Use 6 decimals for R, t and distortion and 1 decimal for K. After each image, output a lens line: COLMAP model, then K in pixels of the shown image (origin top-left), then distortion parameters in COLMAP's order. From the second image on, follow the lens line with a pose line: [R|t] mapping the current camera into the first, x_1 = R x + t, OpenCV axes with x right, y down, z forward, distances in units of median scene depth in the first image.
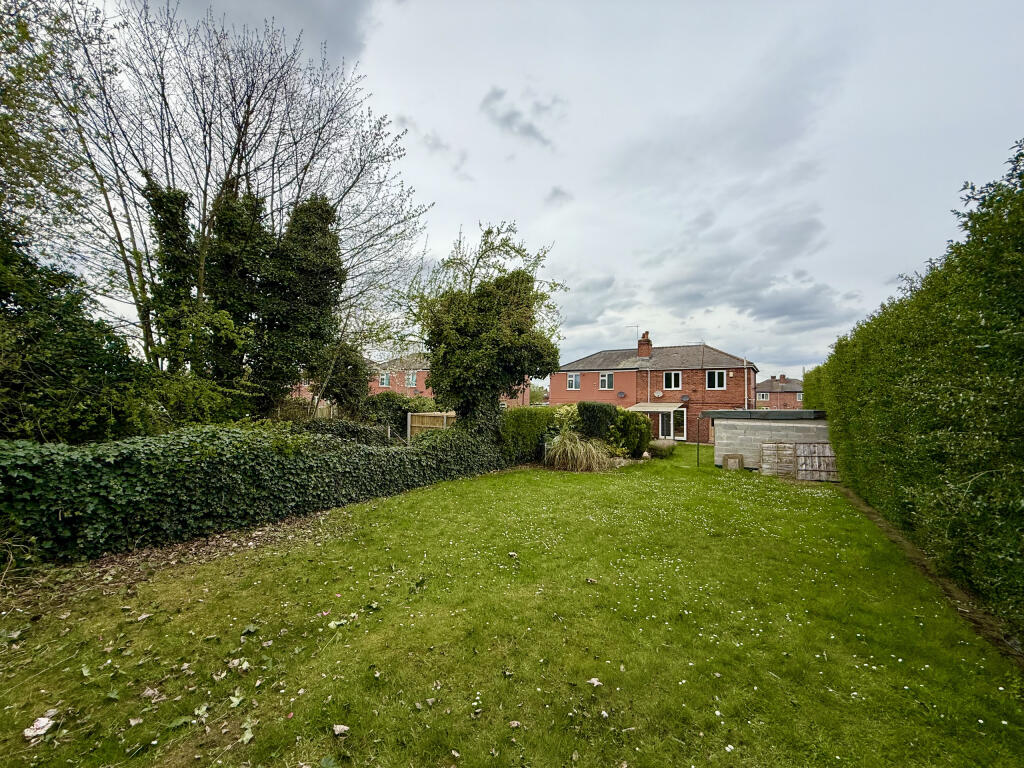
lens RADIAL K [[411.1, 0, 505.9], [0, 411.1, 390.4], [0, 0, 1]] dist [0.003128, 0.000082]
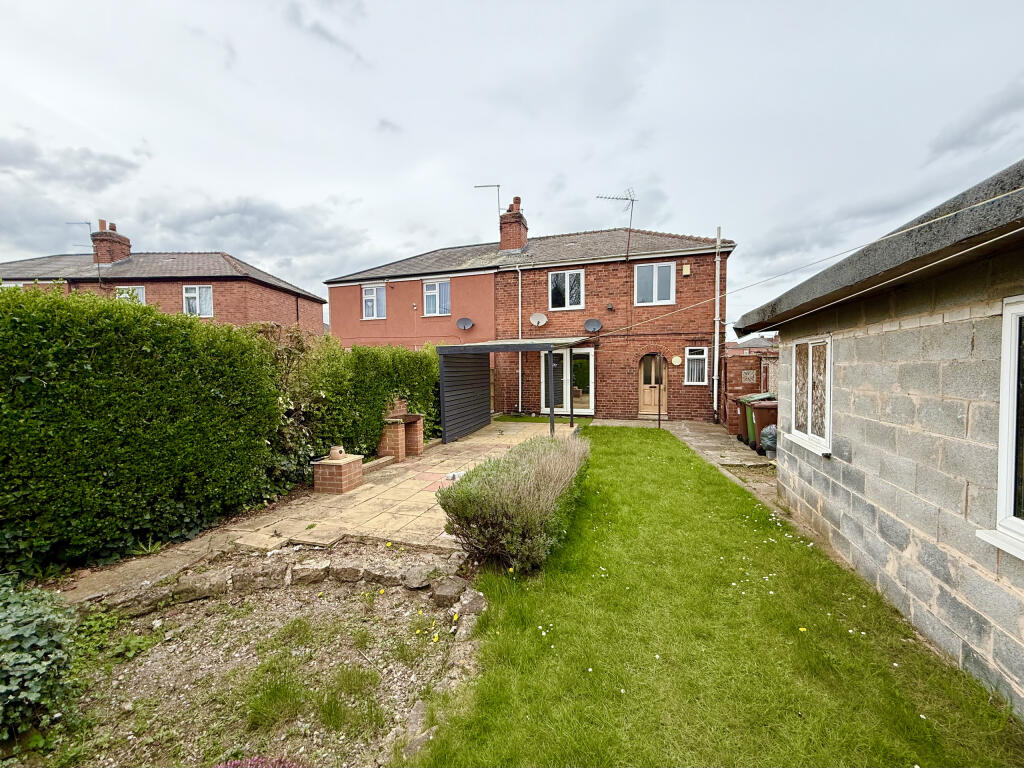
lens RADIAL K [[411.1, 0, 512.7], [0, 411.1, 381.1], [0, 0, 1]] dist [0.003128, 0.000082]
pose [[0.956167, -0.018718, 0.292224, 0.203583], [0.005342, 0.998904, 0.046504, 0.058105], [-0.292775, -0.042905, 0.955218, 0.557352]]
